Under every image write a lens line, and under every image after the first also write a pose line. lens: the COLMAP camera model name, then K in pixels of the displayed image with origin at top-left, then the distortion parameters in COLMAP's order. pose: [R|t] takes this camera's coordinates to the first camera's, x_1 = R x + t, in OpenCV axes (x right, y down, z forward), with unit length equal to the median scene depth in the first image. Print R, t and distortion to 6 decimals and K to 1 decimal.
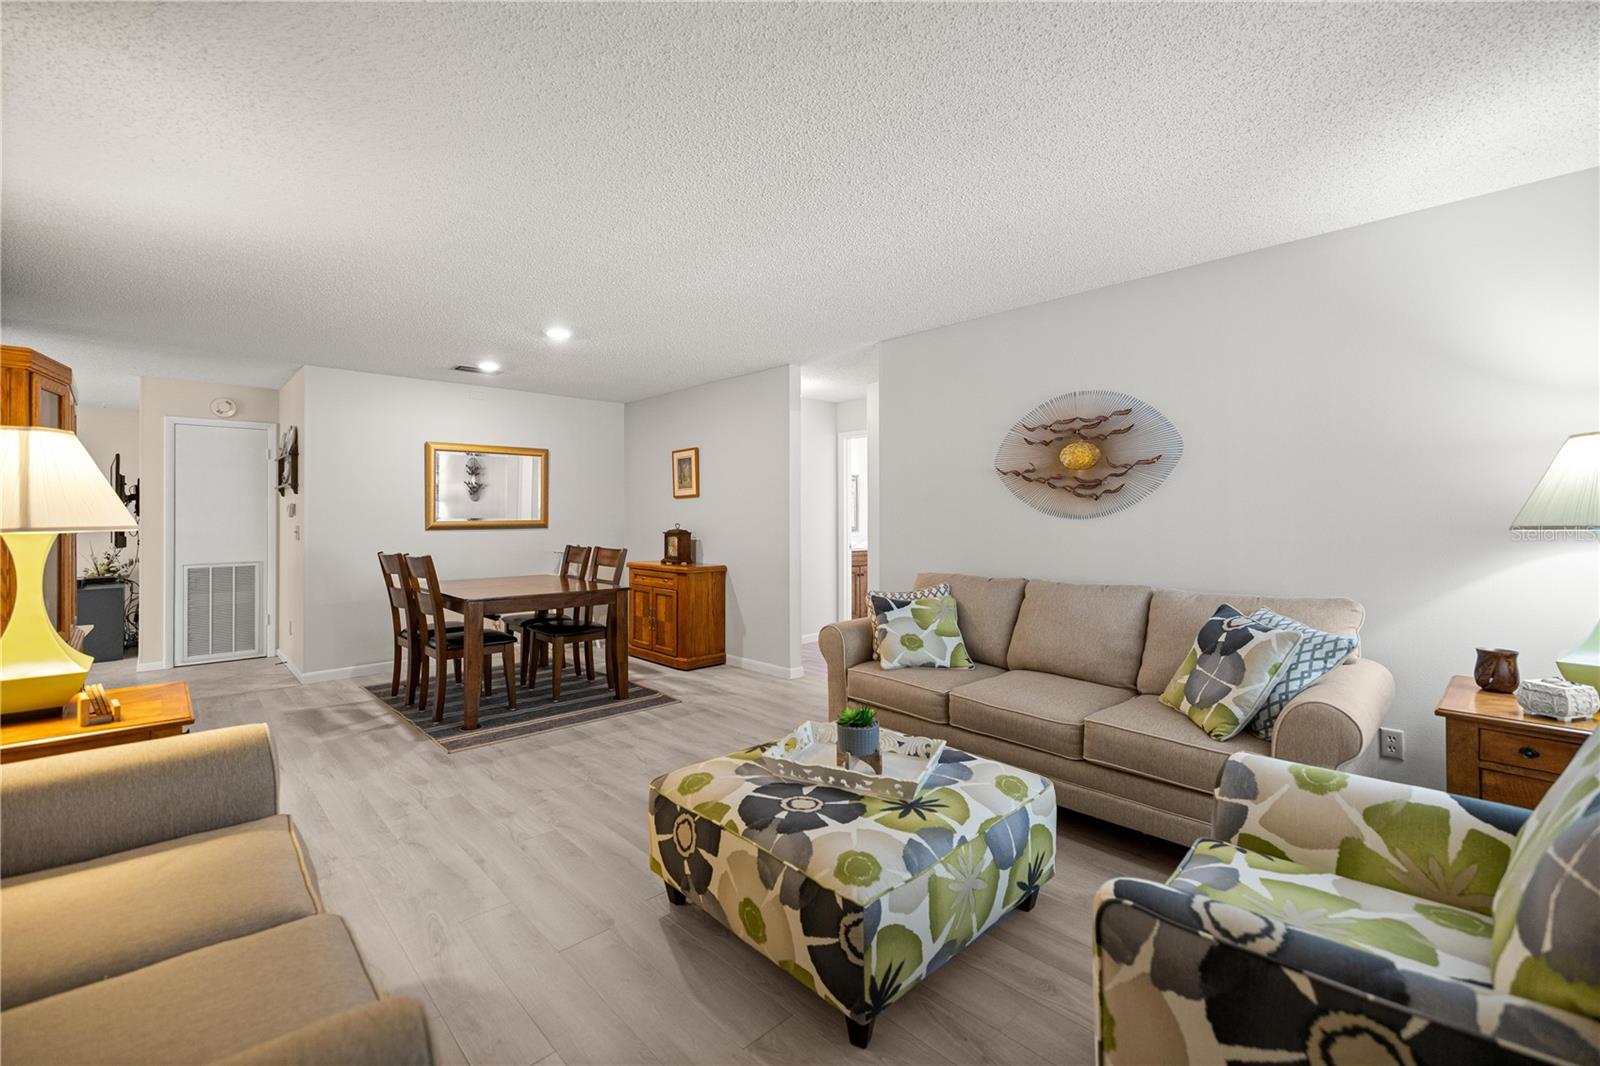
lens RADIAL K [[679.8, 0, 805.2], [0, 679.8, 502.8], [0, 0, 1]] dist [0.003463, -0.000717]
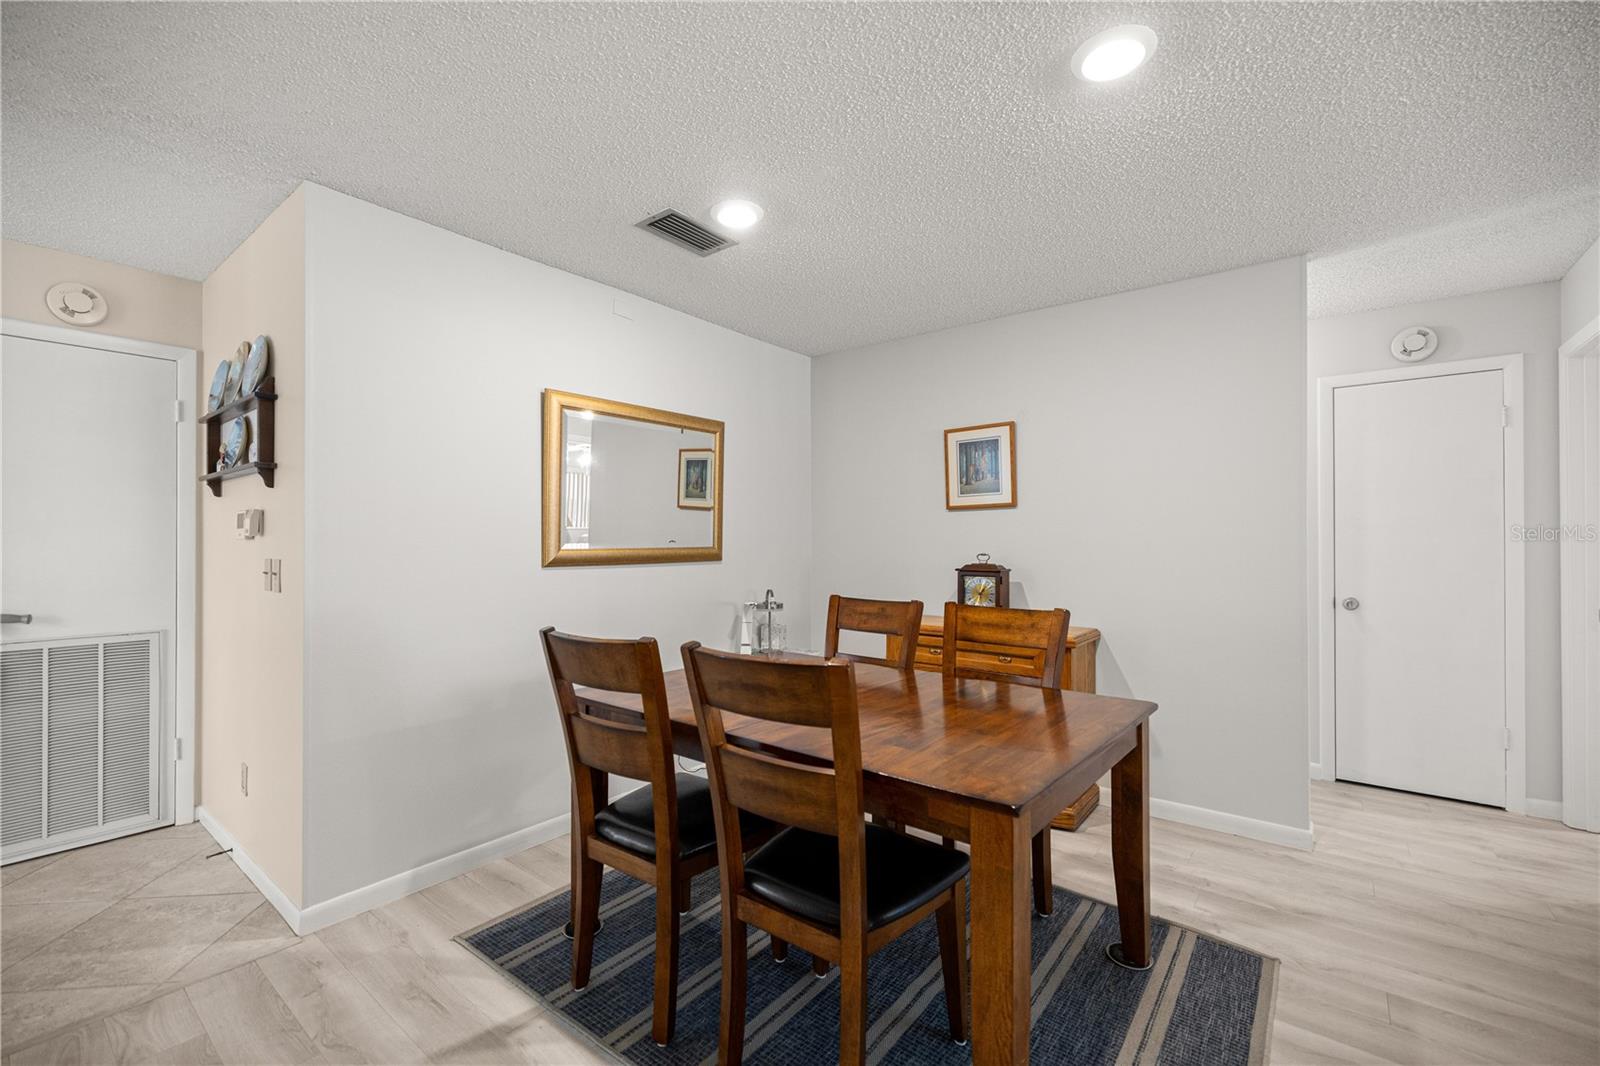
lens RADIAL K [[679.8, 0, 807.6], [0, 679.8, 530.7], [0, 0, 1]] dist [0.003463, -0.000717]
pose [[0.990387, 0.006702, 0.138163, -0.449952], [-0.007687, 0.999949, 0.006598, 0.009321], [-0.138111, -0.007597, 0.990388, 0.499152]]
